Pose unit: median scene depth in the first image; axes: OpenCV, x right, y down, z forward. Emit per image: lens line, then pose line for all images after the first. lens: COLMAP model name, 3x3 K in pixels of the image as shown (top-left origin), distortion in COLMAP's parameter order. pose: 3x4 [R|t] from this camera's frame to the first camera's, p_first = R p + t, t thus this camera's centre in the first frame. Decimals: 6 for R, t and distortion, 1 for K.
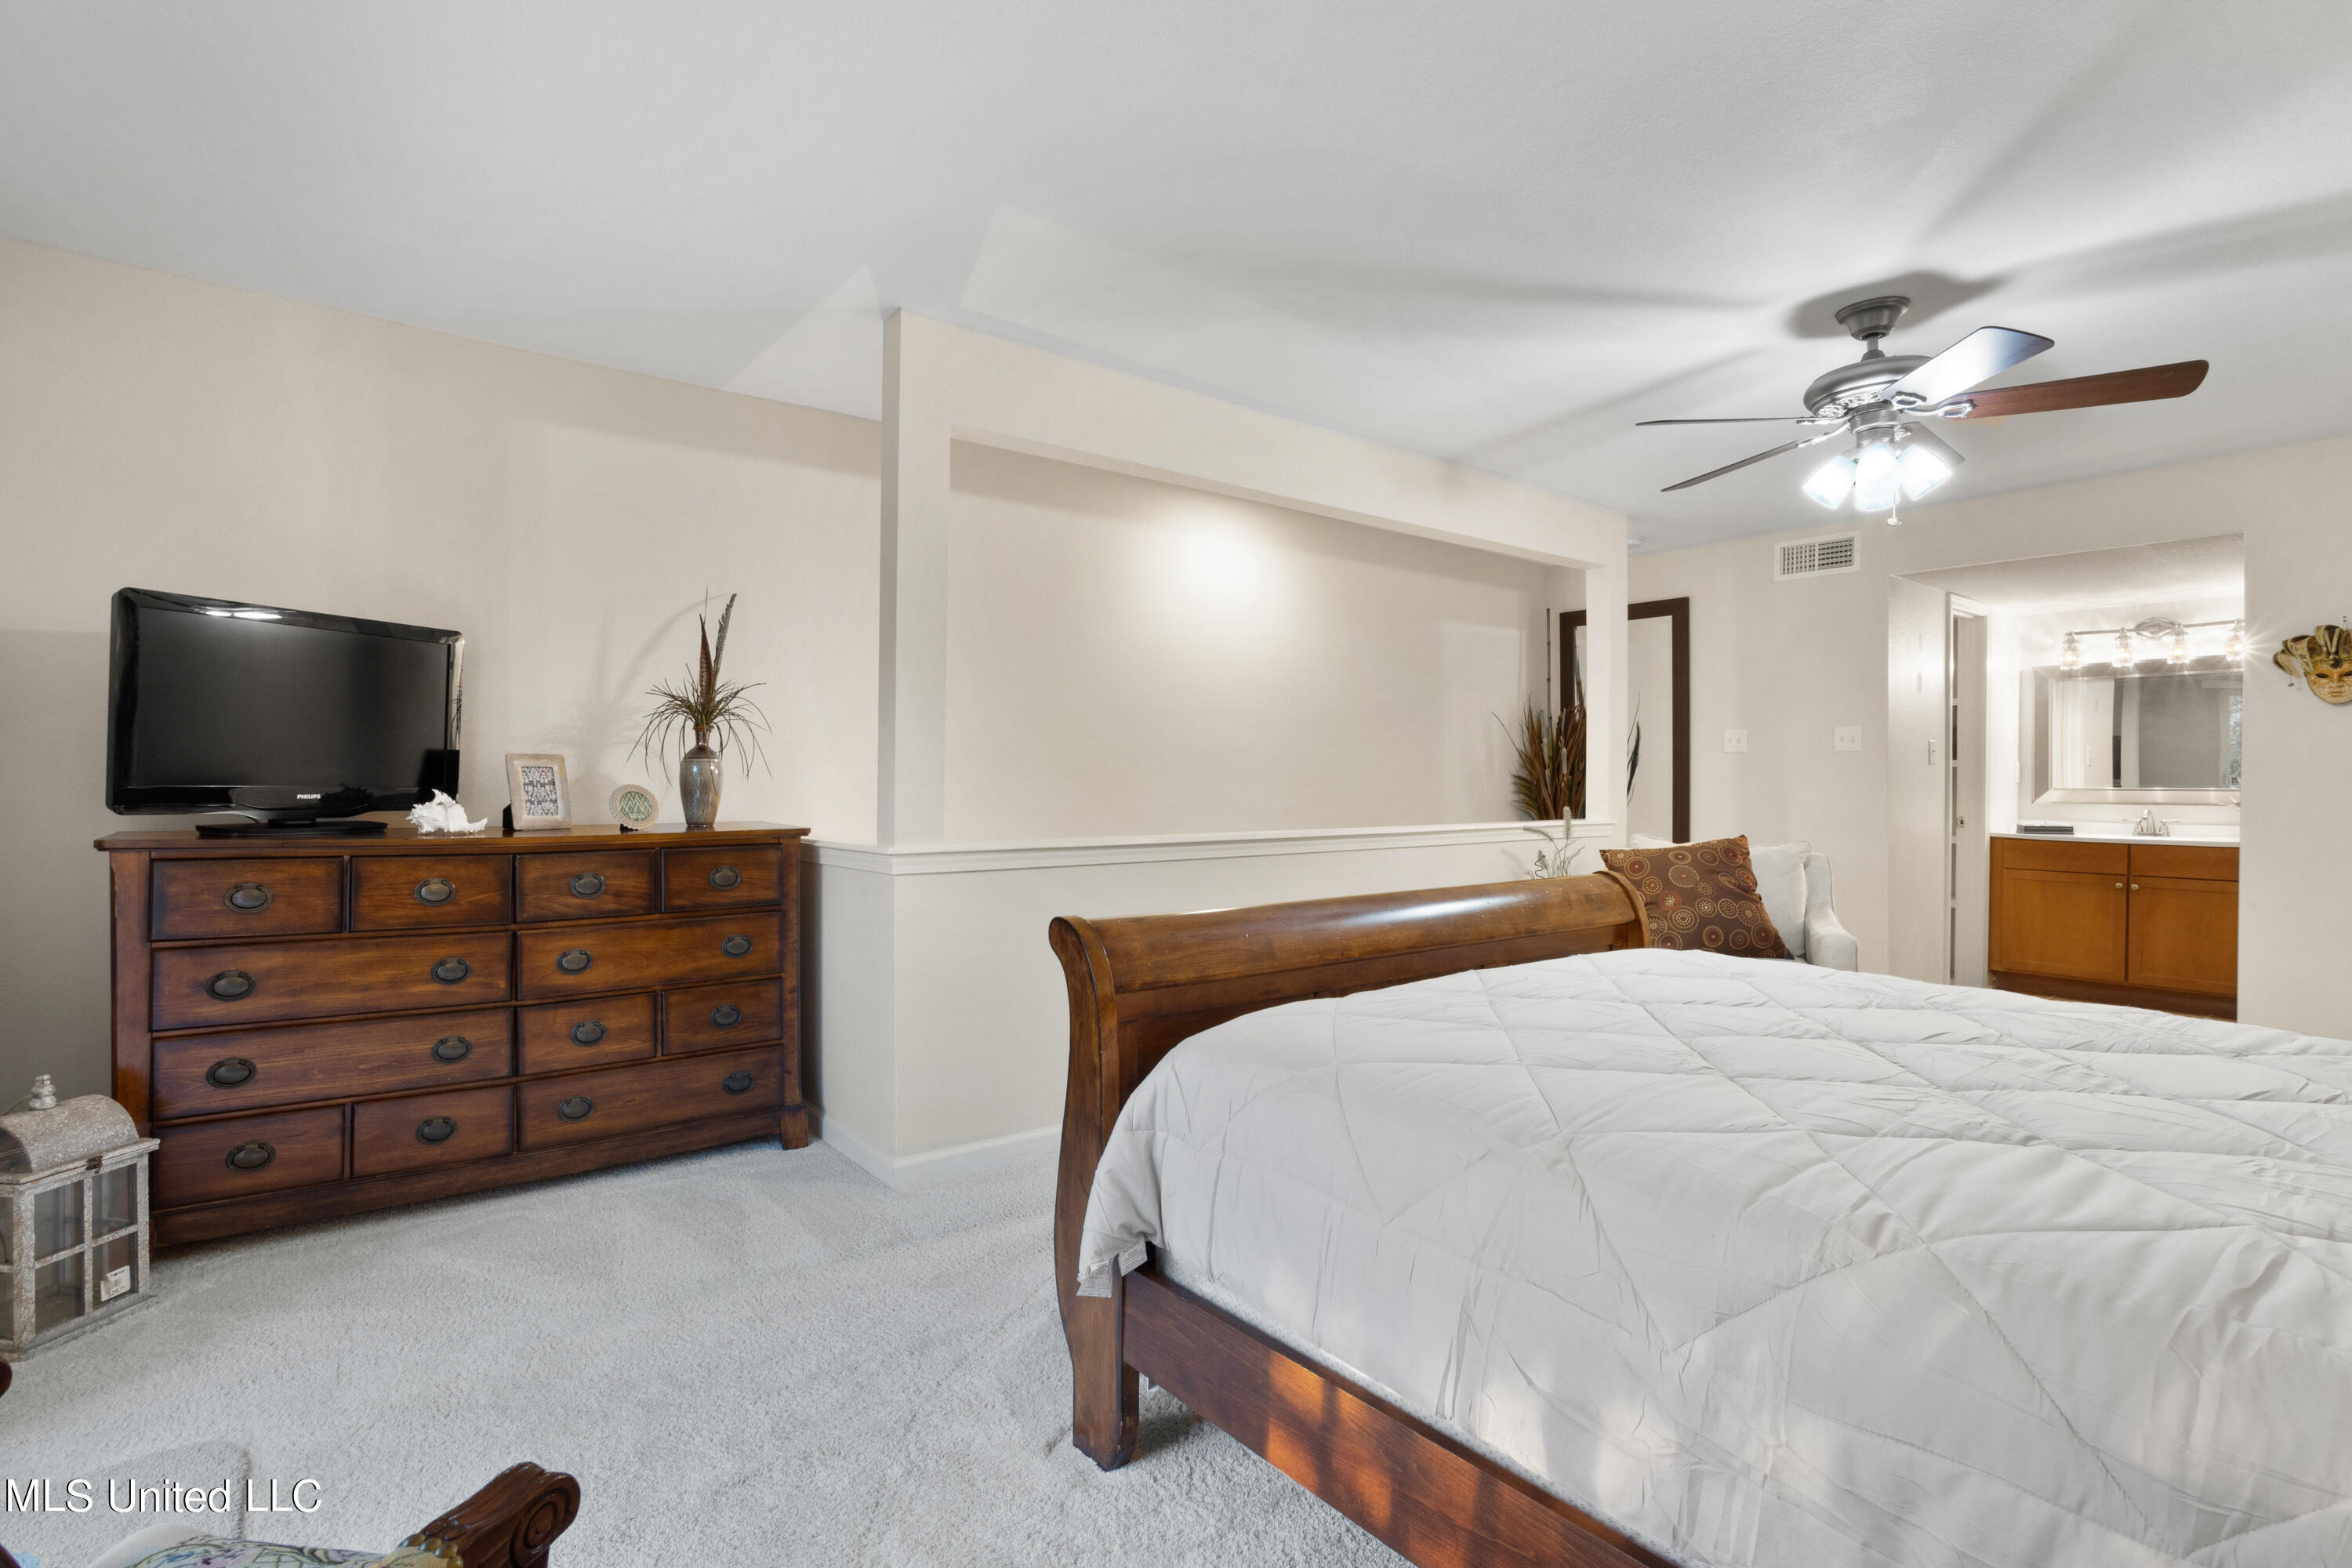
lens RADIAL K [[1143.6, 0, 1165.4], [0, 1143.6, 793.5], [0, 0, 1]] dist [-0.036654, 0.020550]
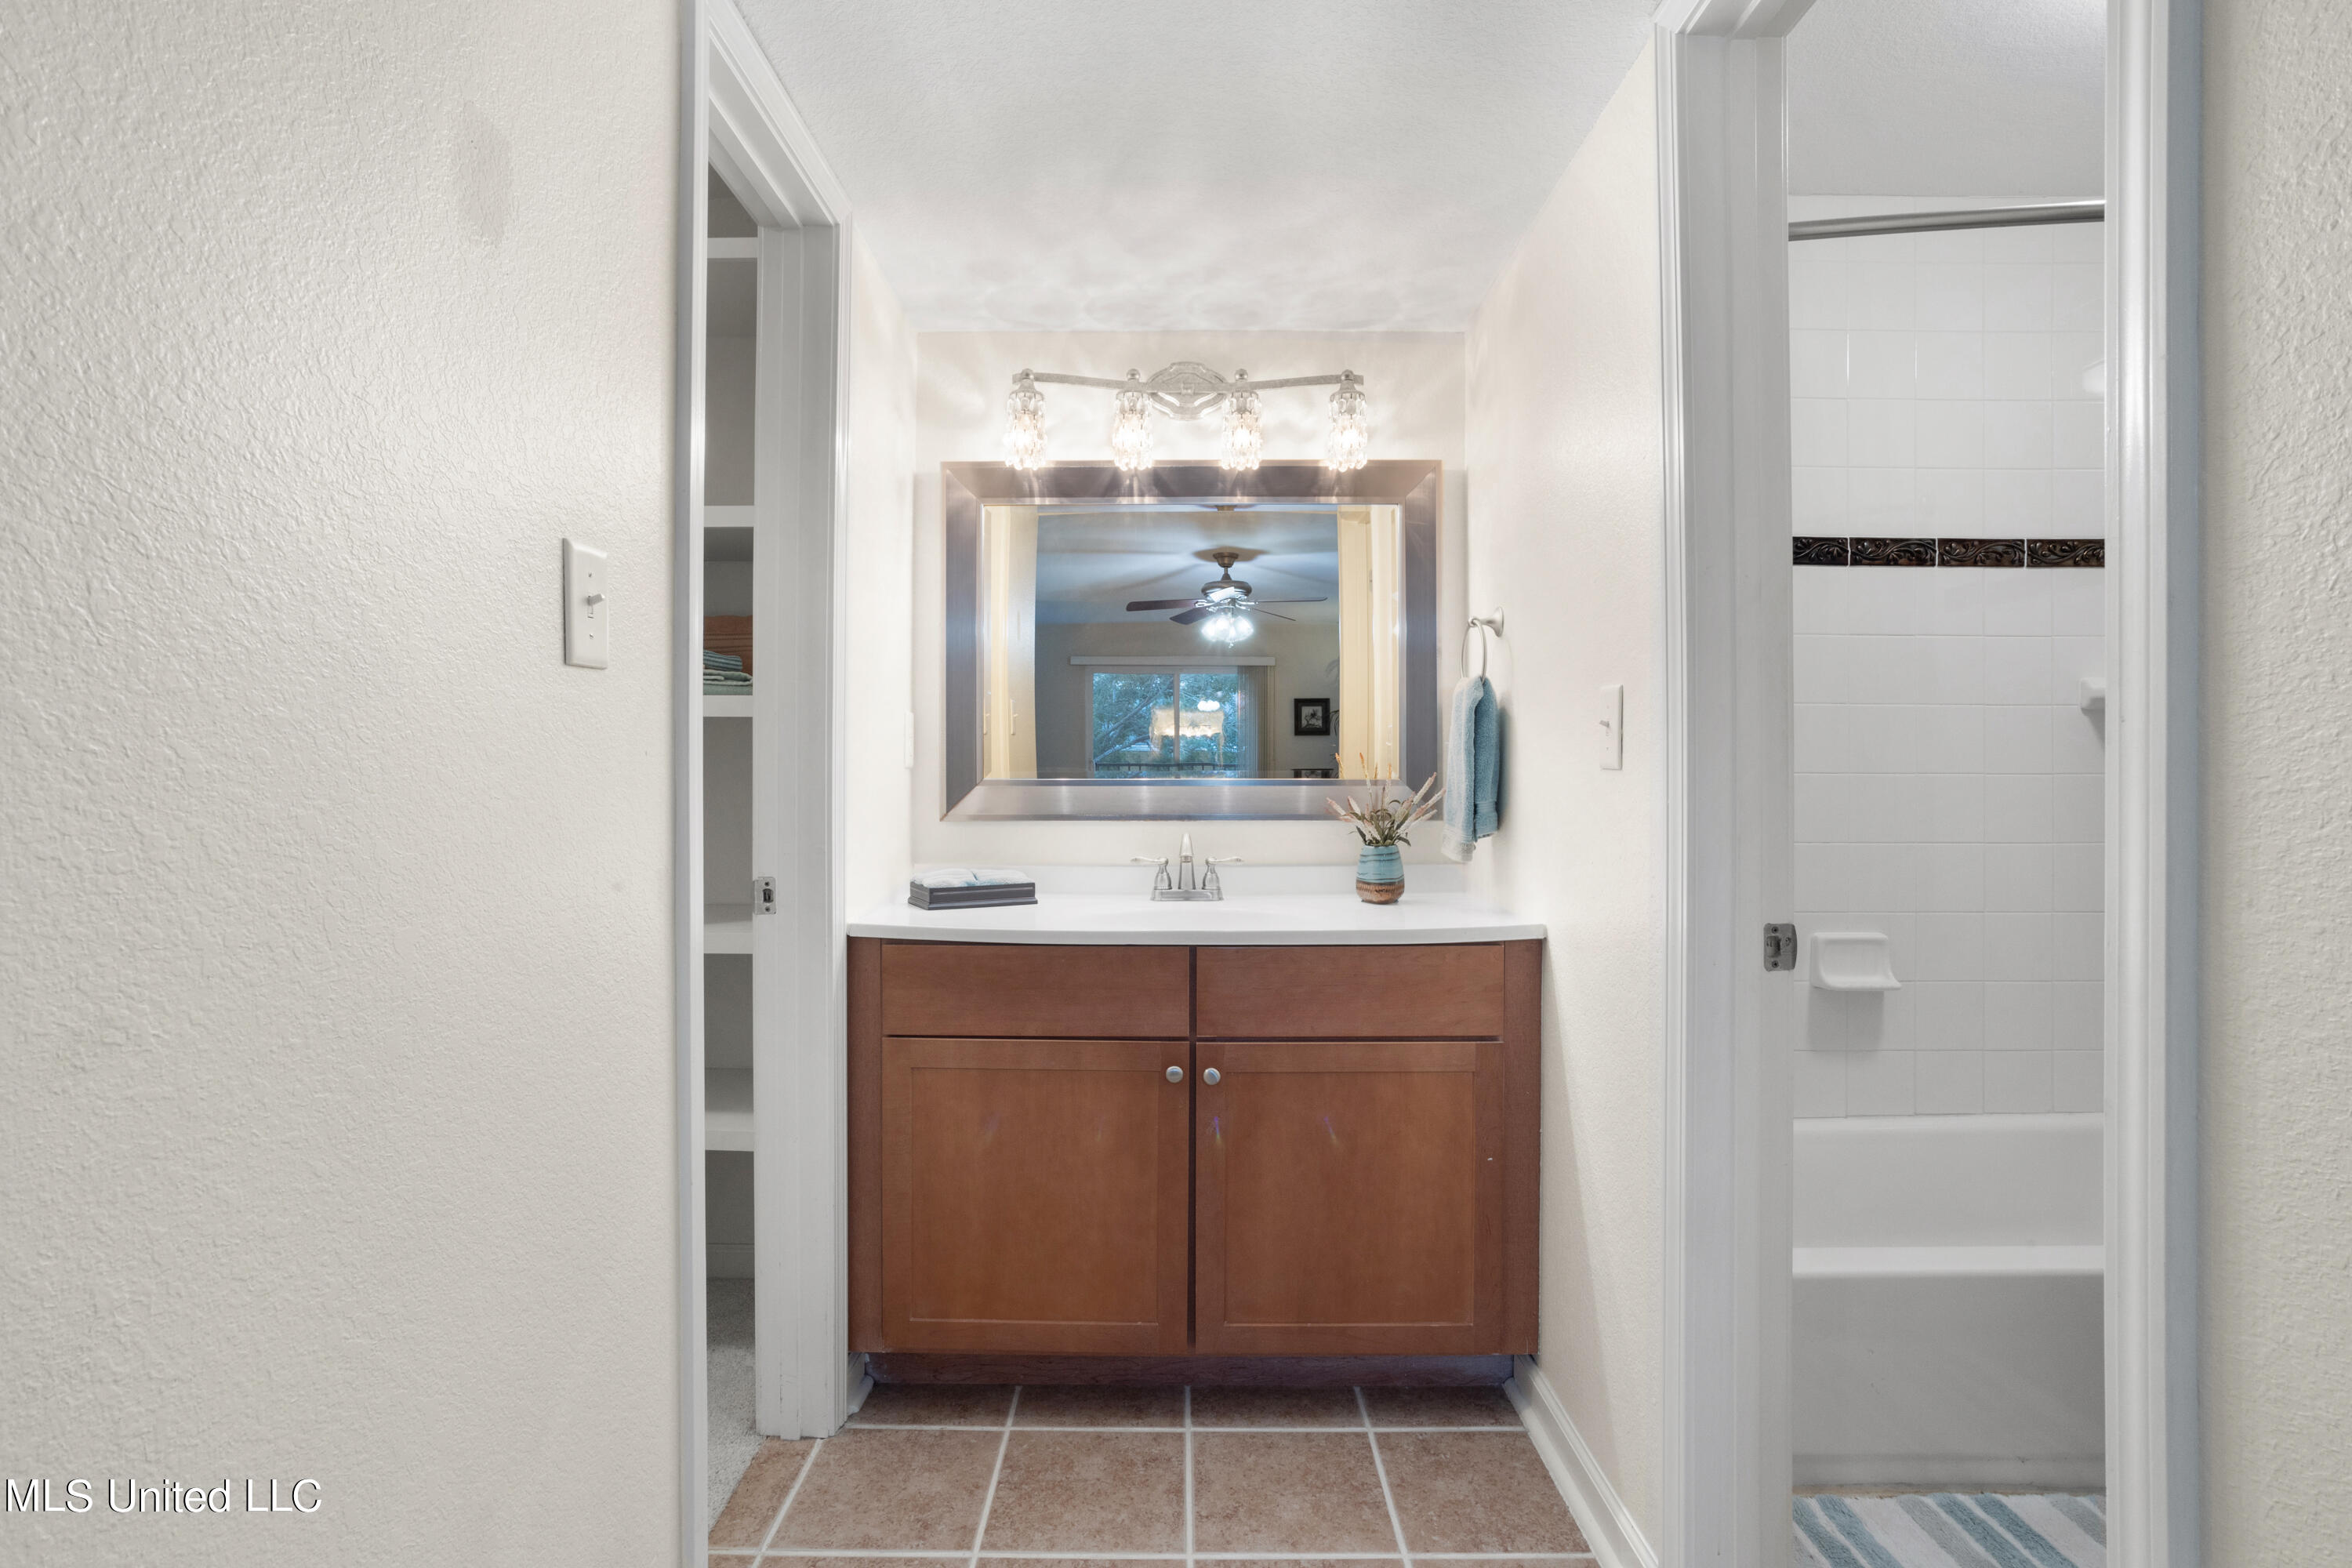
lens RADIAL K [[1143.6, 0, 1179.8], [0, 1143.6, 781.1], [0, 0, 1]] dist [-0.036654, 0.020550]
pose [[0.627092, -0.005812, 0.778924, 0.547238], [0.012660, 0.999916, -0.002732, -0.003501], [-0.778842, 0.011574, 0.627113, 0.734087]]
